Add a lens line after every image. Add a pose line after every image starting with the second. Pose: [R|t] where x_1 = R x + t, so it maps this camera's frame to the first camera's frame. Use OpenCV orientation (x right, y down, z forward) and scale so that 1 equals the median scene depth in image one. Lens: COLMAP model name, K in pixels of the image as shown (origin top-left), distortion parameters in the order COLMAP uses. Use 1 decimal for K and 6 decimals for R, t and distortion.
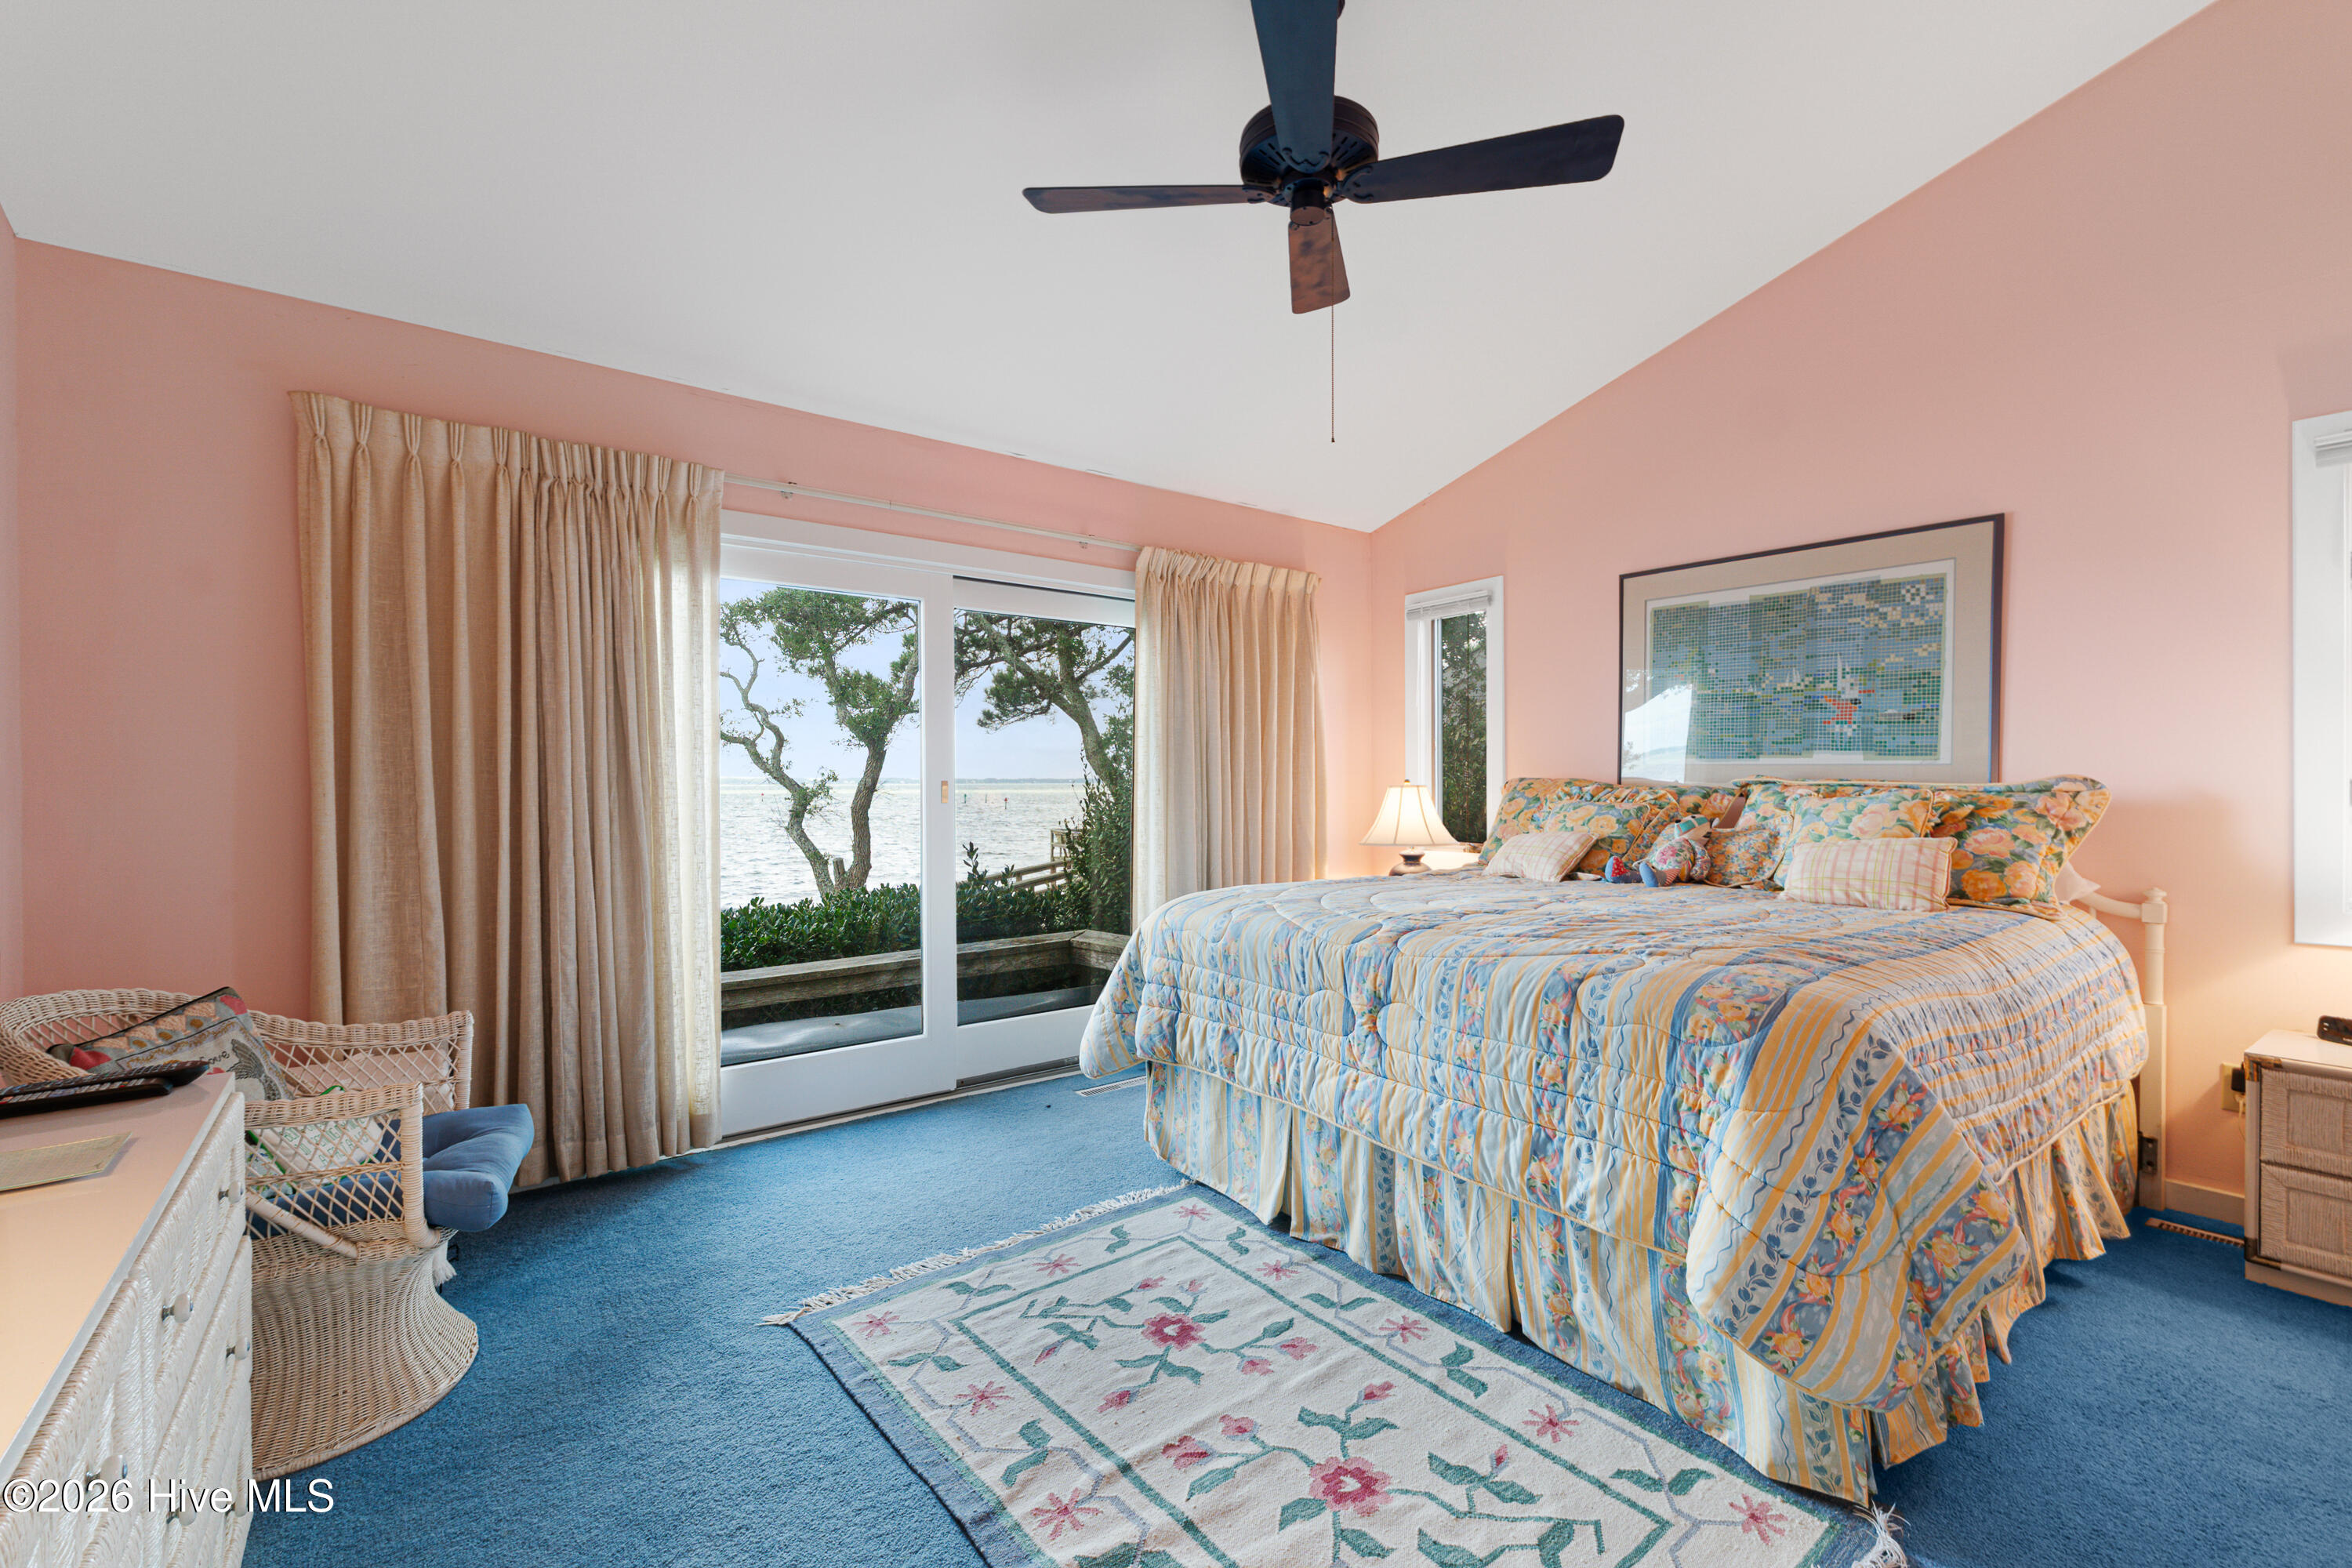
lens RADIAL K [[997.2, 0, 1224.6], [0, 997.2, 792.0], [0, 0, 1]] dist [0.008371, -0.000551]
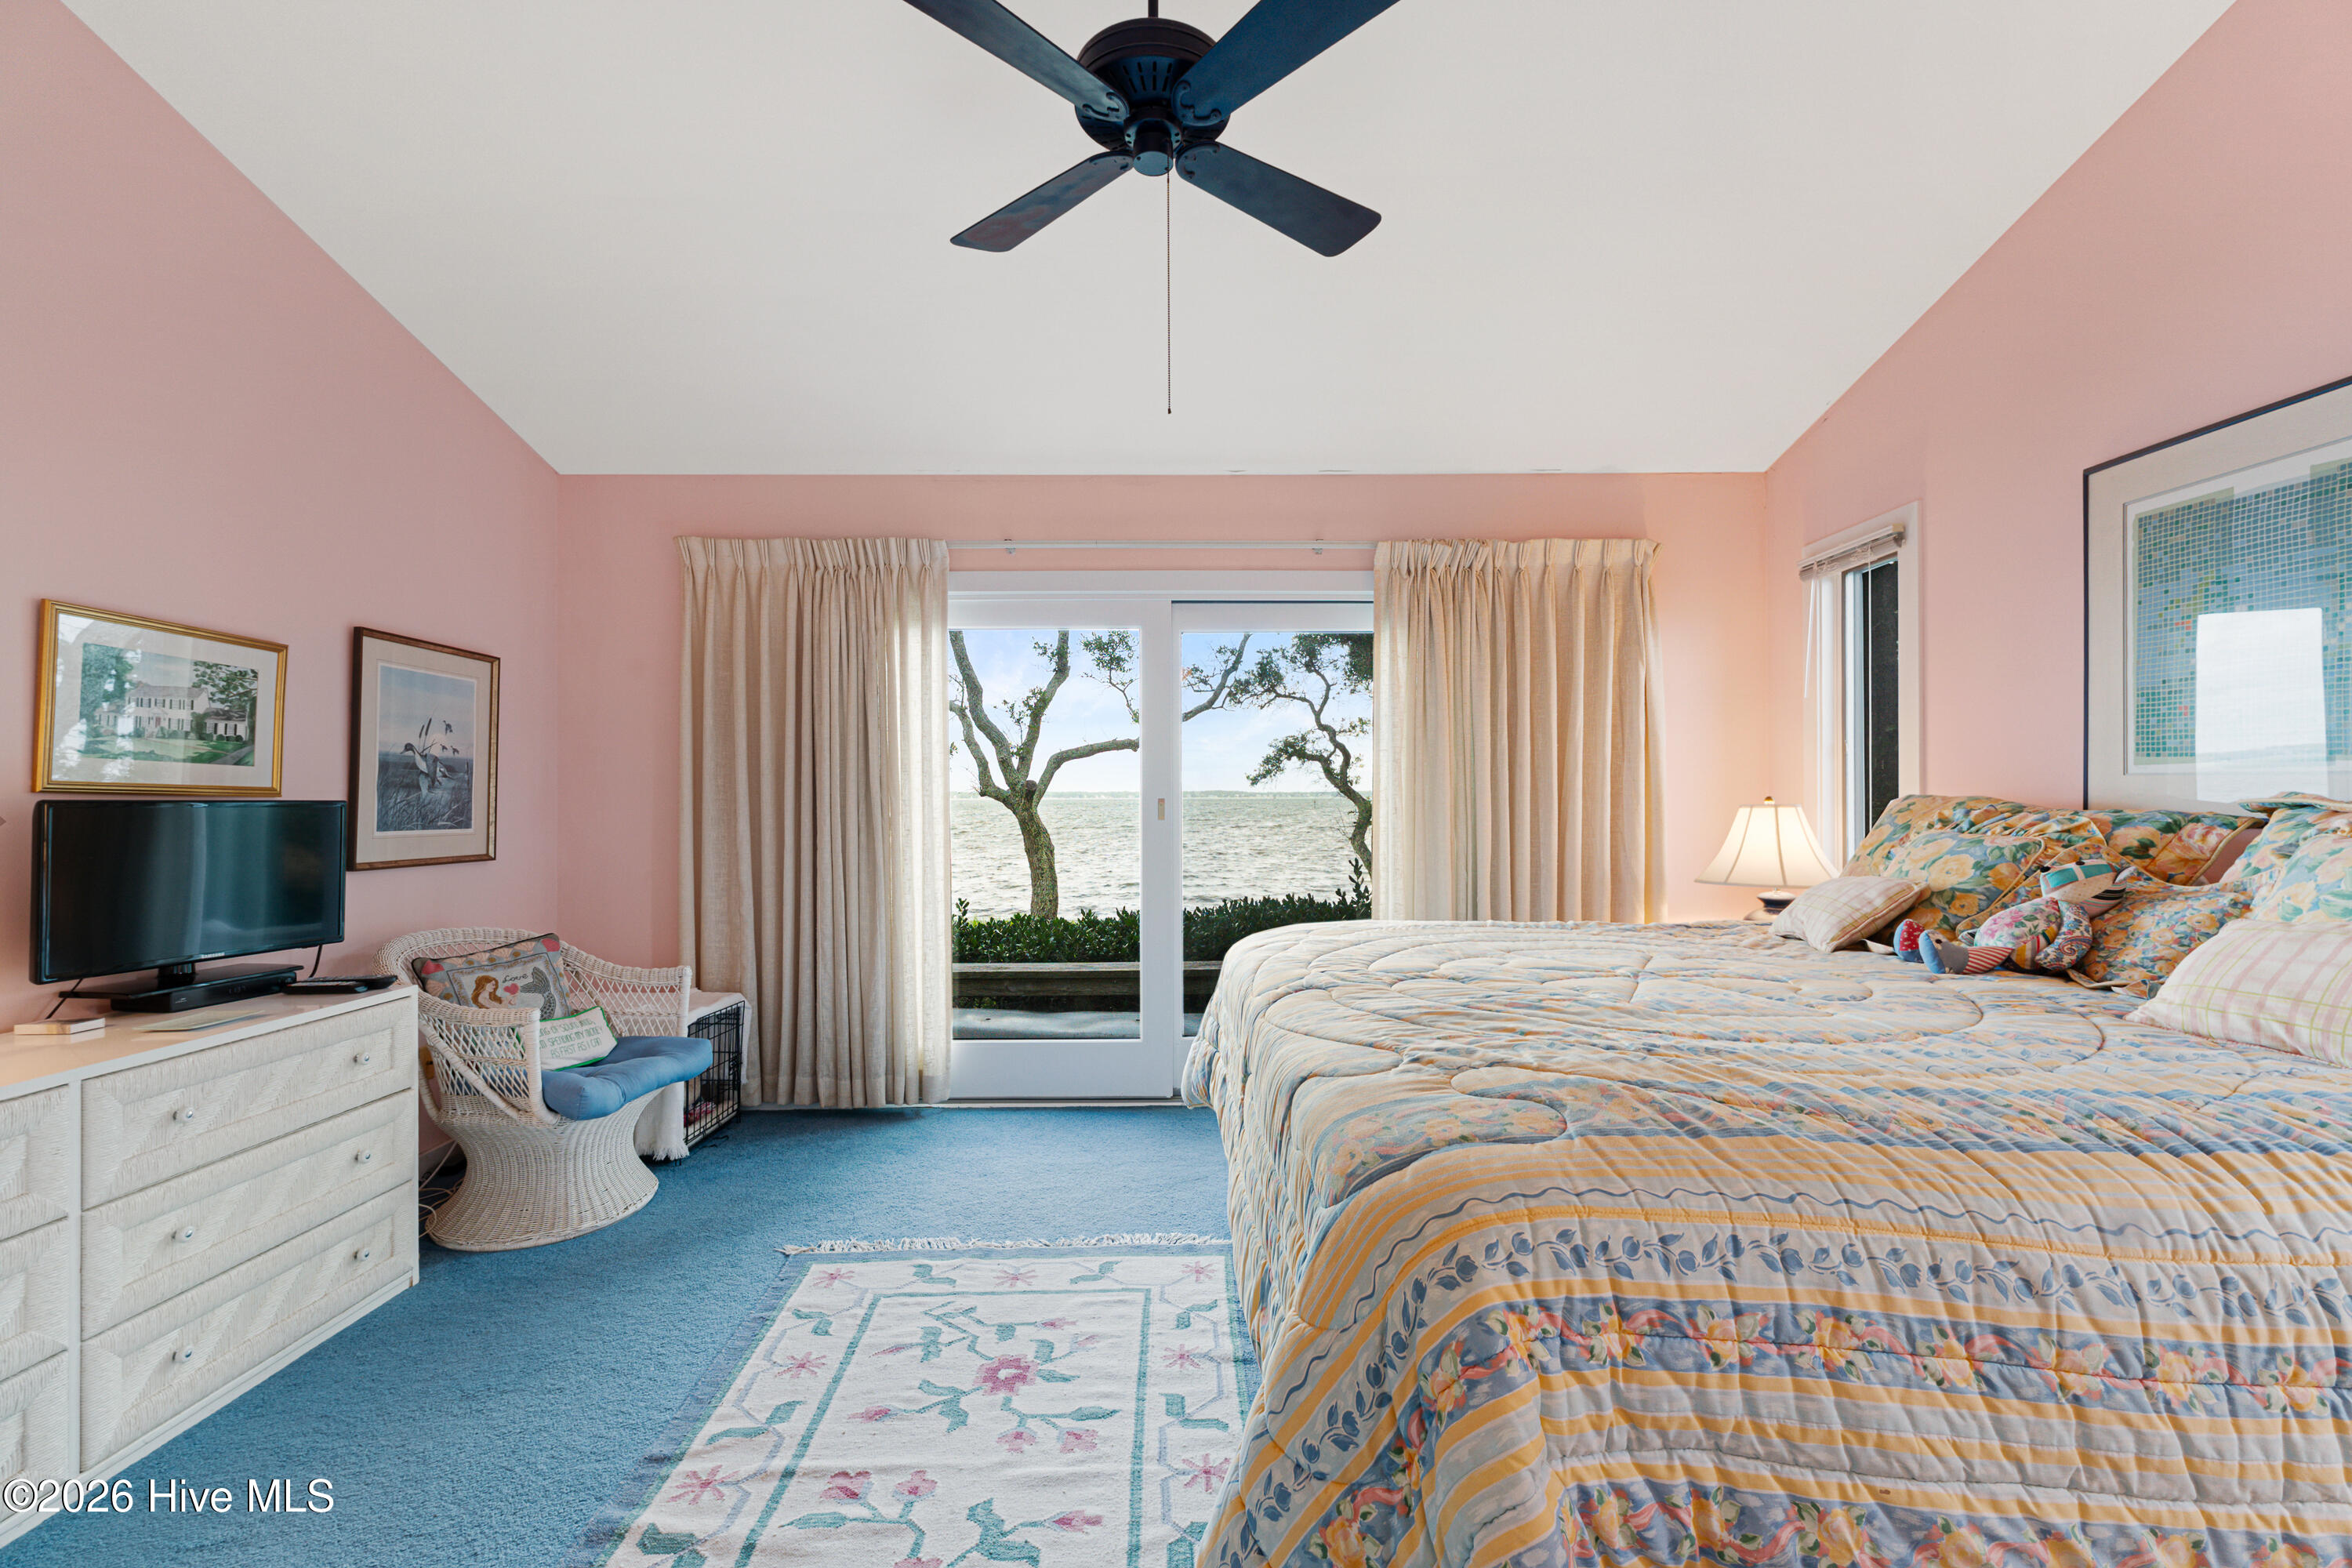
lens RADIAL K [[997.2, 0, 1182.9], [0, 997.2, 797.8], [0, 0, 1]] dist [0.008371, -0.000551]
pose [[0.795700, 0.001849, -0.605688, 0.455563], [-0.006321, 0.999966, -0.005251, -0.008299], [0.605657, 0.008007, 0.795685, 0.227572]]
